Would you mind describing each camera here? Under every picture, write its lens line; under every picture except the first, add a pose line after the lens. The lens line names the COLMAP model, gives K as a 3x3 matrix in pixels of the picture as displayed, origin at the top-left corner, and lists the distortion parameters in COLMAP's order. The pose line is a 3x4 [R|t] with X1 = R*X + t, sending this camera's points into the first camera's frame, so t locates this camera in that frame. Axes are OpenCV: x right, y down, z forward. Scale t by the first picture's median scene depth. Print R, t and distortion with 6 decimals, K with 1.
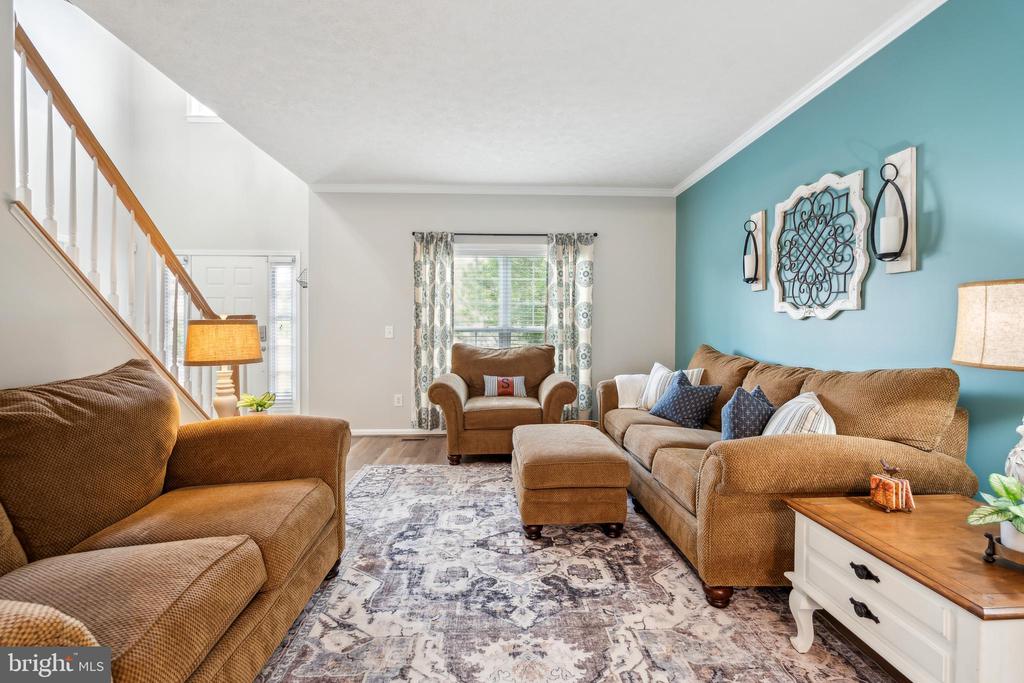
lens RADIAL K [[460.7, 0, 512.4], [0, 460.7, 340.1], [0, 0, 1]] dist [-0.003823, 0.000249]
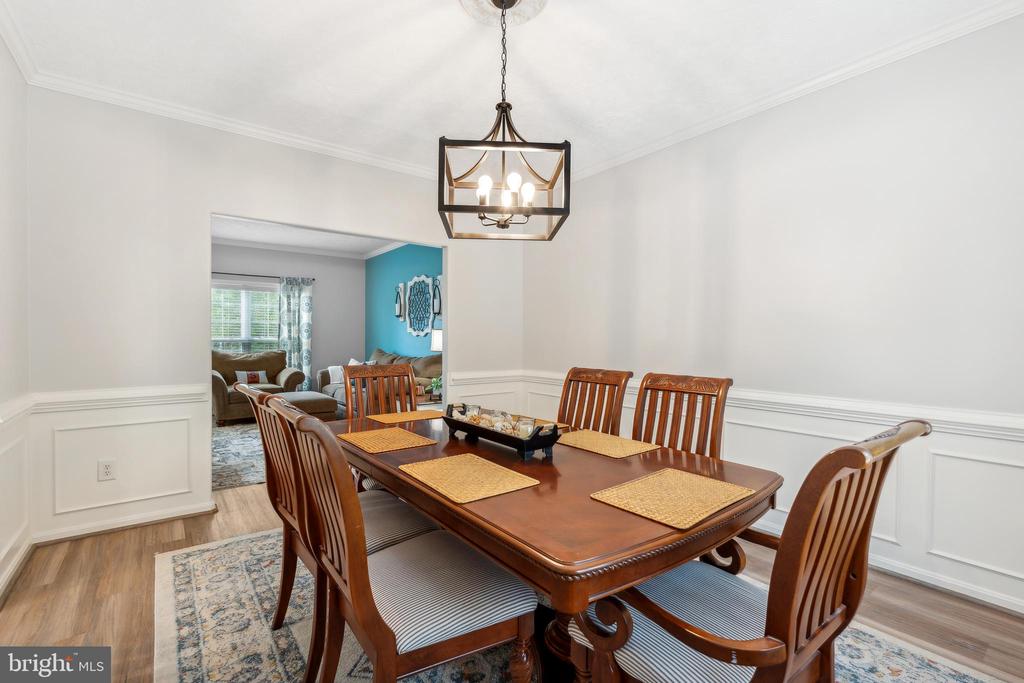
lens RADIAL K [[460.7, 0, 516.6], [0, 460.7, 334.2], [0, 0, 1]] dist [-0.003823, 0.000249]
pose [[0.811478, 0.005651, 0.584356, -0.267352], [0.012415, 0.999561, -0.026906, 0.011624], [-0.584251, 0.029089, 0.811051, -1.030382]]
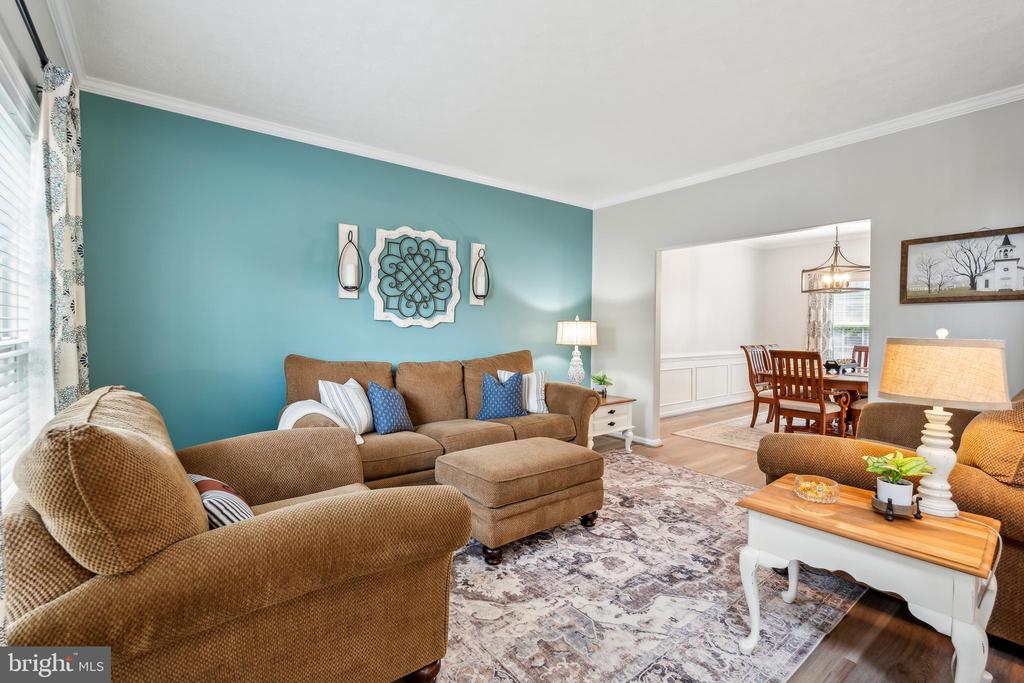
lens RADIAL K [[460.7, 0, 515.6], [0, 460.7, 333.1], [0, 0, 1]] dist [-0.003823, 0.000249]
pose [[-0.581876, -0.019345, 0.813047, -0.604136], [0.005926, 0.999590, 0.028024, -0.058377], [-0.813256, 0.021125, -0.581523, 1.421603]]
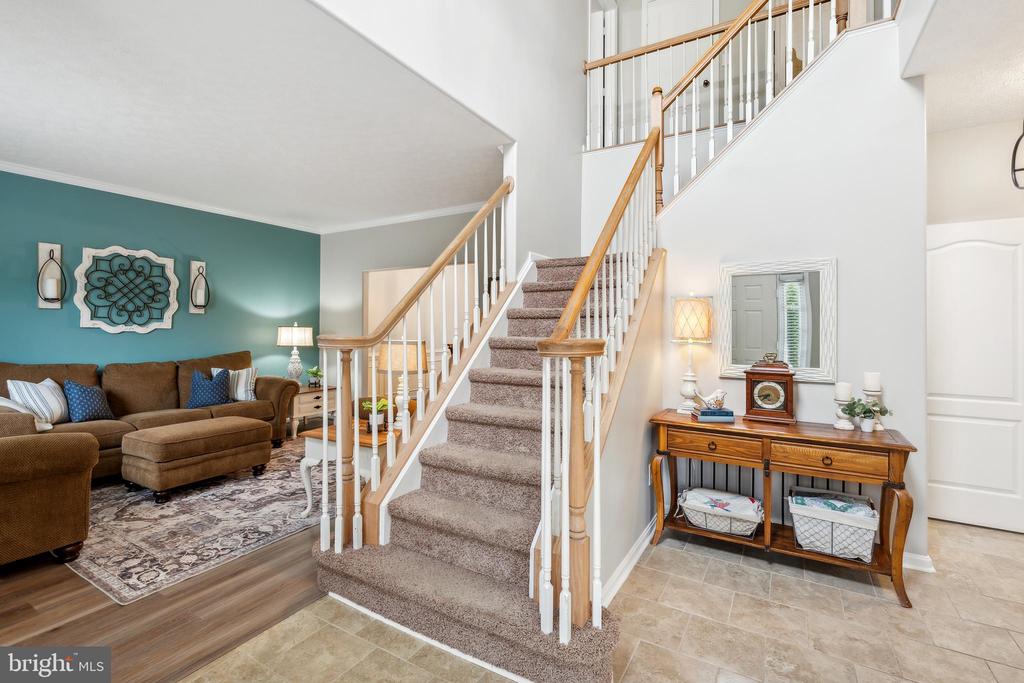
lens RADIAL K [[460.7, 0, 506.6], [0, 460.7, 325.2], [0, 0, 1]] dist [-0.003823, 0.000249]
pose [[-0.834473, -0.003956, 0.551034, -1.216488], [0.003932, 0.999906, 0.013134, -0.080383], [-0.551034, 0.013126, -0.834379, 1.461913]]
